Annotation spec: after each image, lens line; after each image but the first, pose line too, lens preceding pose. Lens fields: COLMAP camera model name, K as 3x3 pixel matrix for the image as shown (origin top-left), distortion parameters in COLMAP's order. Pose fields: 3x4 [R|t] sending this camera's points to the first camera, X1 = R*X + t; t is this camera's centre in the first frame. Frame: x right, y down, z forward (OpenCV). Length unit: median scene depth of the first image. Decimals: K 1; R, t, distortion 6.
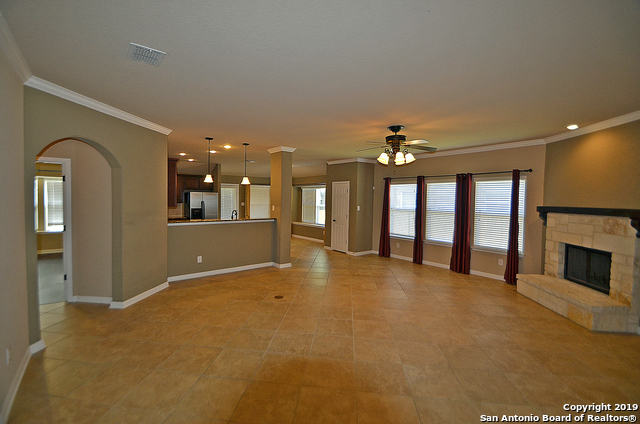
lens RADIAL K [[279.9, 0, 325.6], [0, 279.9, 210.0], [0, 0, 1]] dist [0.002256, -0.005016]
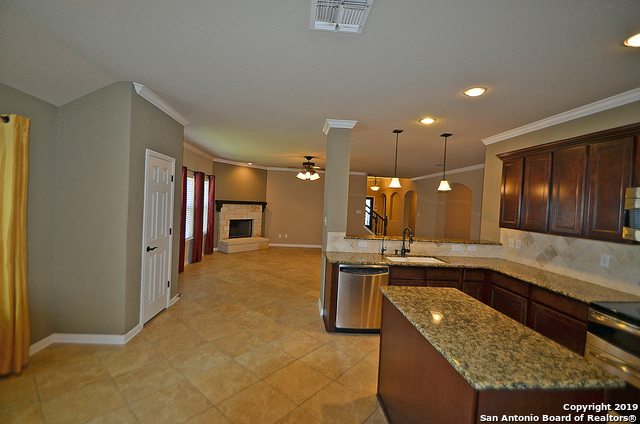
lens RADIAL K [[279.9, 0, 312.2], [0, 279.9, 208.8], [0, 0, 1]] dist [0.002256, -0.005016]
pose [[-0.785253, -0.070417, 0.615158, -0.600708], [-0.034944, 0.996969, 0.069516, -0.085833], [-0.618188, 0.033092, -0.785333, 1.731662]]
